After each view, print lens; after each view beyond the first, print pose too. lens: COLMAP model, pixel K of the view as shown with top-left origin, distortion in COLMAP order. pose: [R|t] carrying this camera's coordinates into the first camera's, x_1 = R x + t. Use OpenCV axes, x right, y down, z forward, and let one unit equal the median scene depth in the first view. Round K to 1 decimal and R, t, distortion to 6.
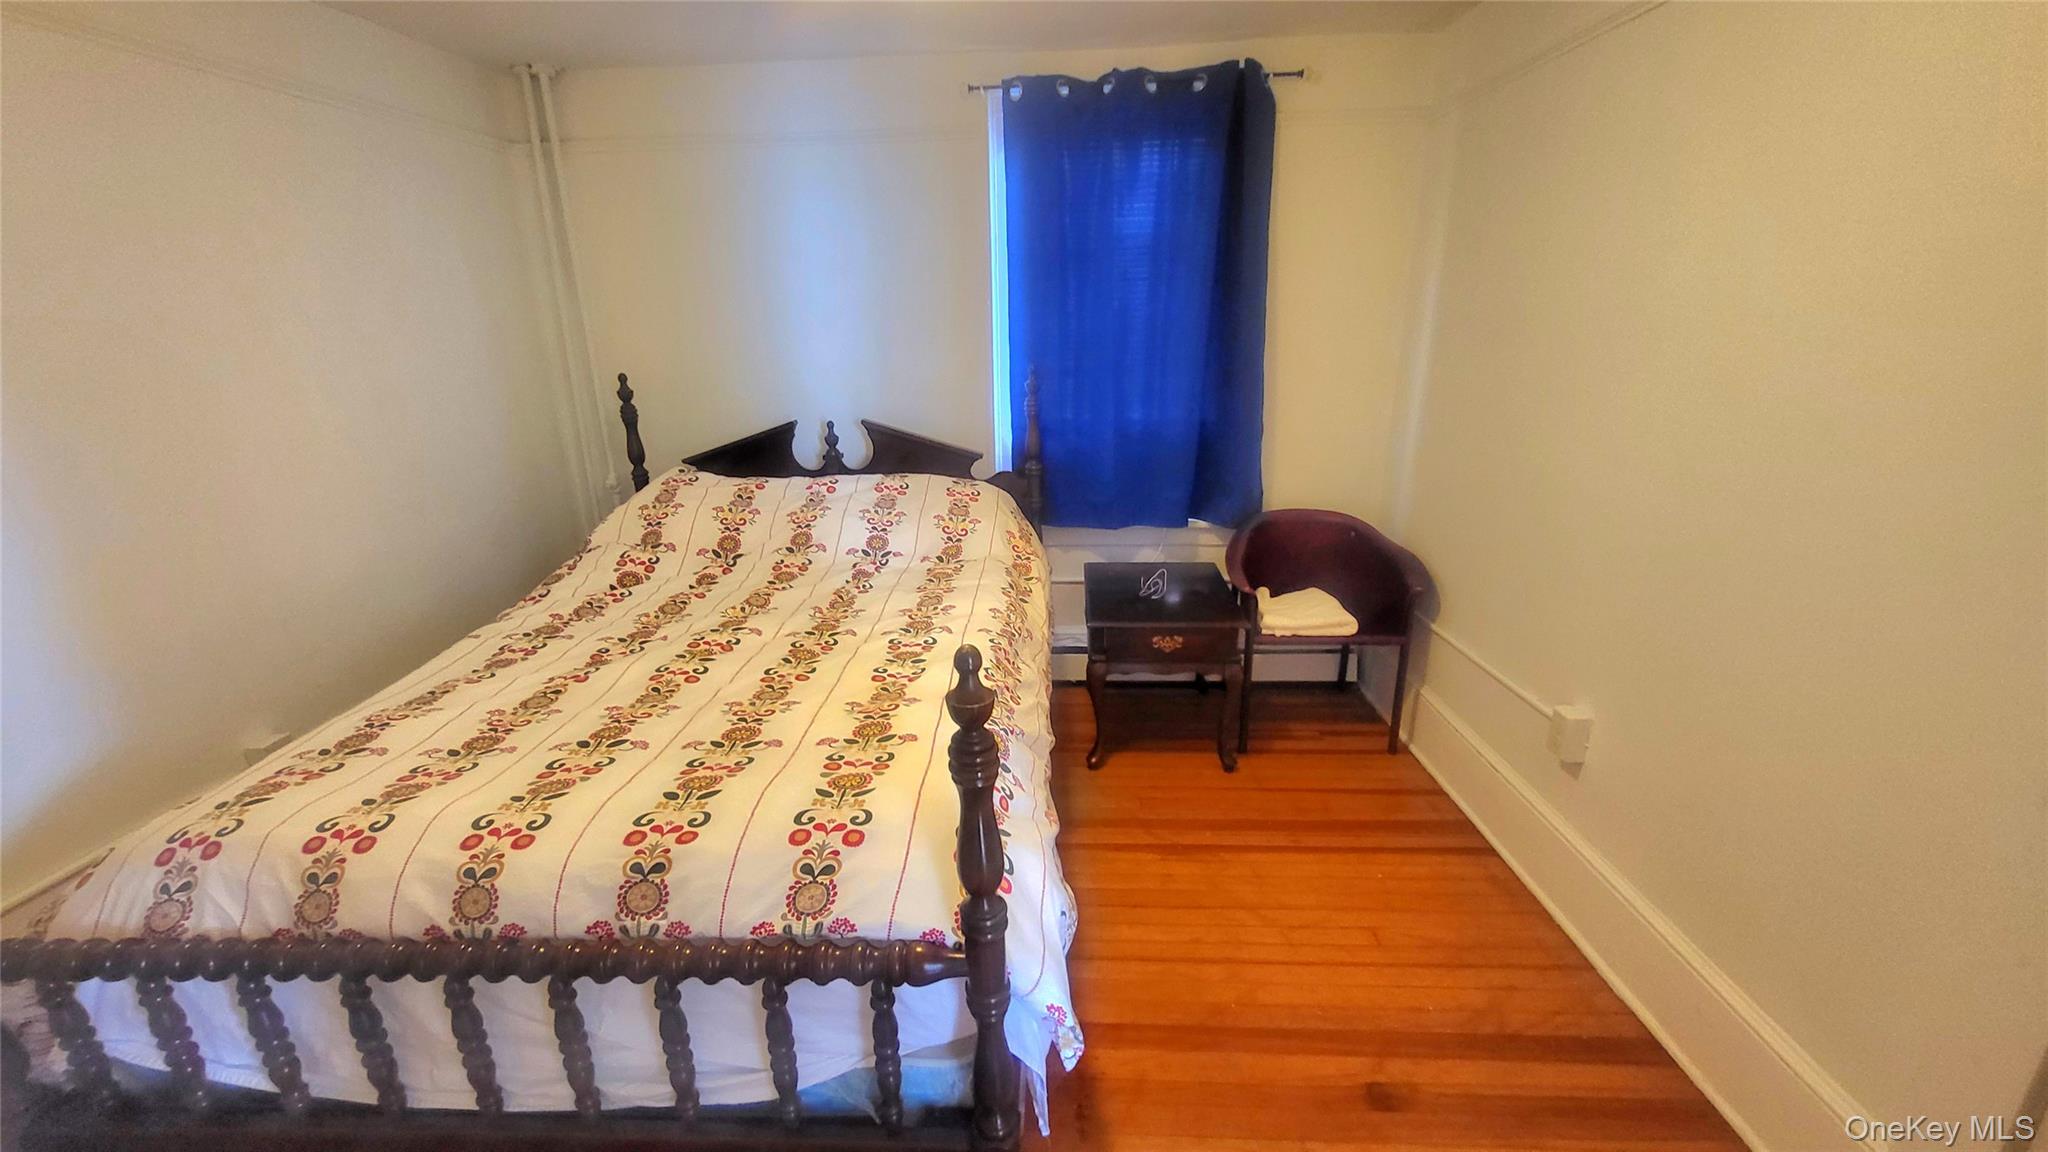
lens RADIAL K [[812.7, 0, 1019.2], [0, 812.7, 577.8], [0, 0, 1]] dist [0.002294, -0.000005]
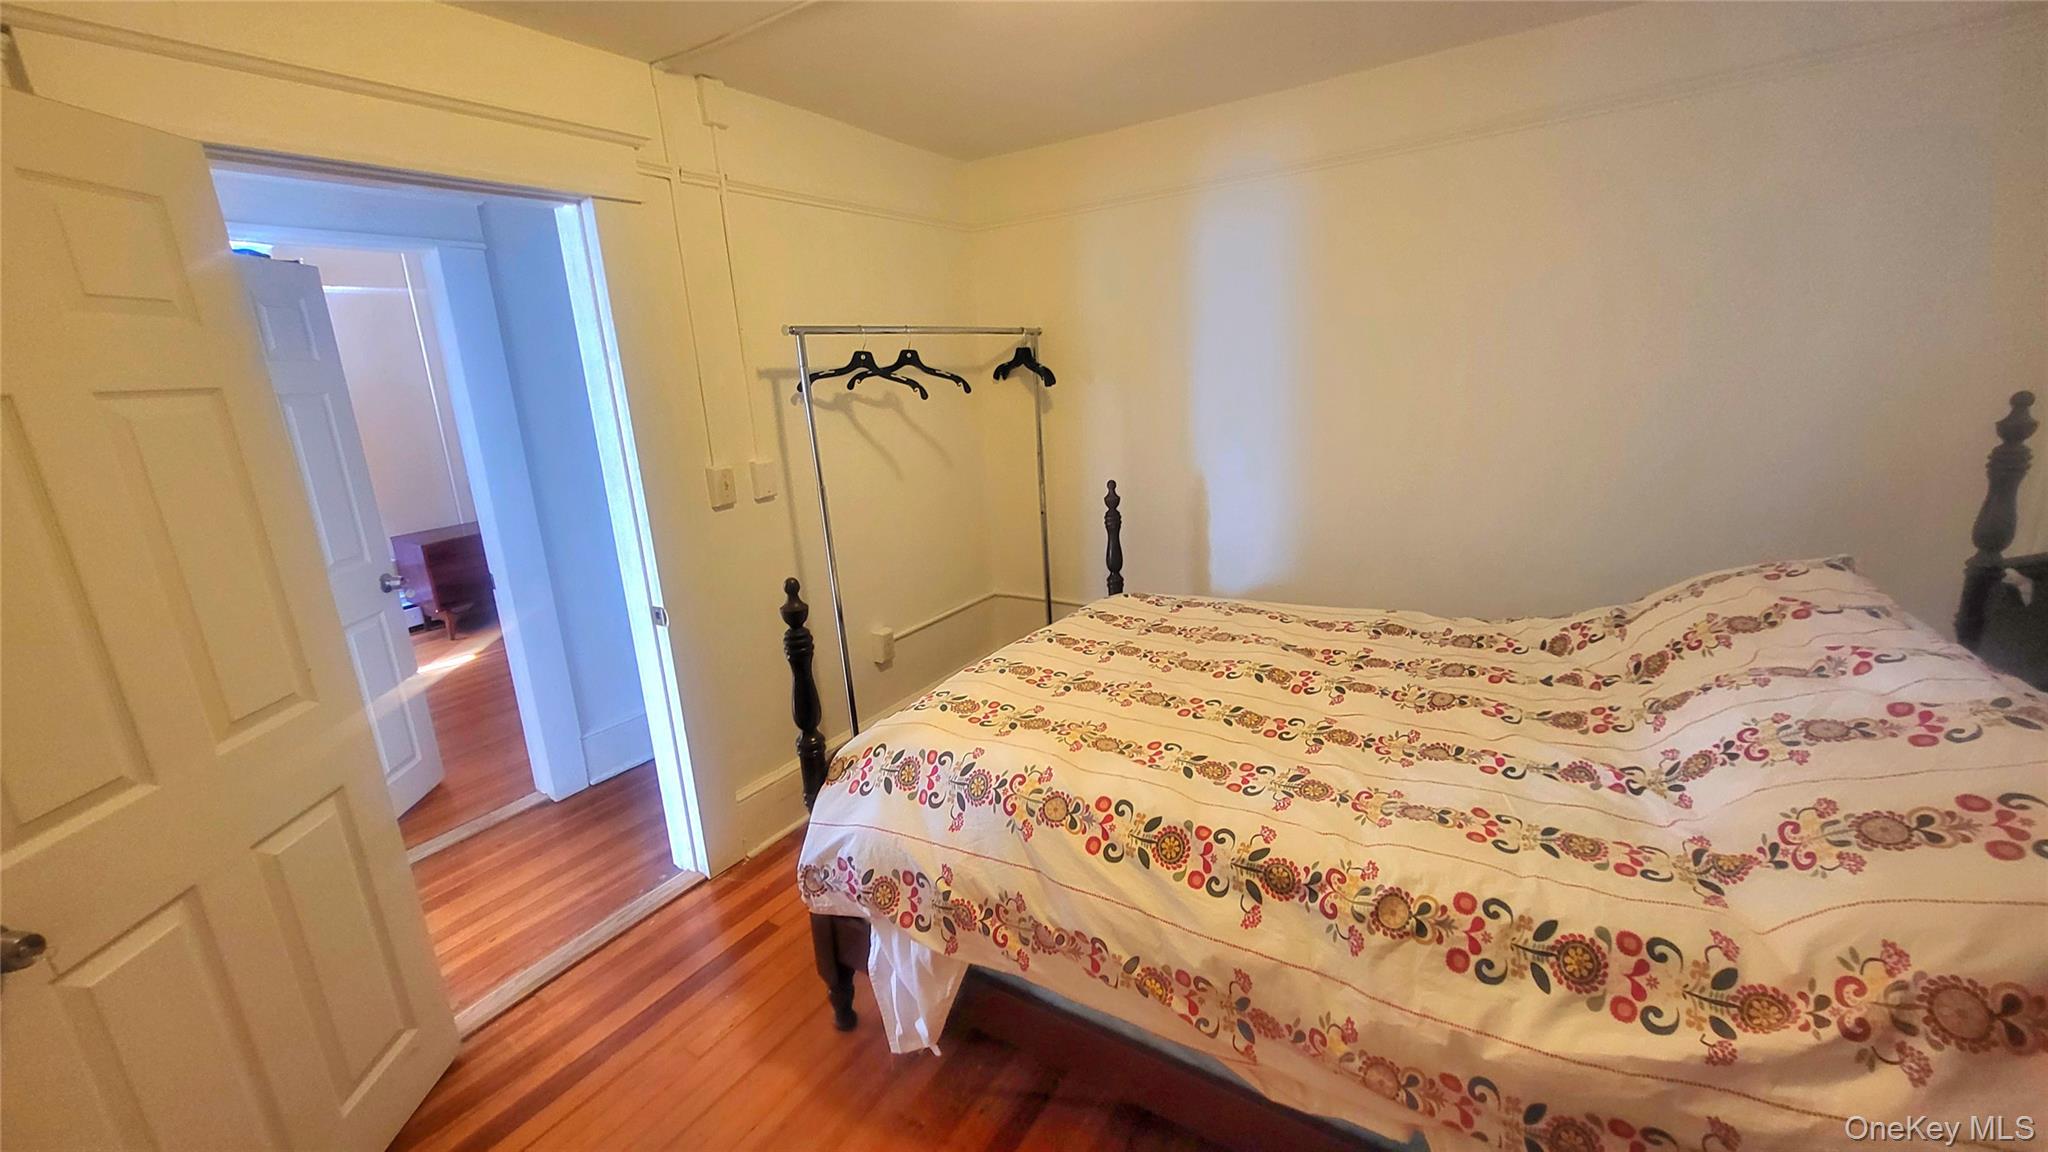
lens RADIAL K [[812.7, 0, 1012.4], [0, 812.7, 573.5], [0, 0, 1]] dist [0.002294, -0.000005]
pose [[-0.509595, 0.256319, -0.821349, 0.548759], [-0.200904, 0.892762, 0.403254, -0.348132], [0.836630, 0.370508, -0.403451, 1.064269]]
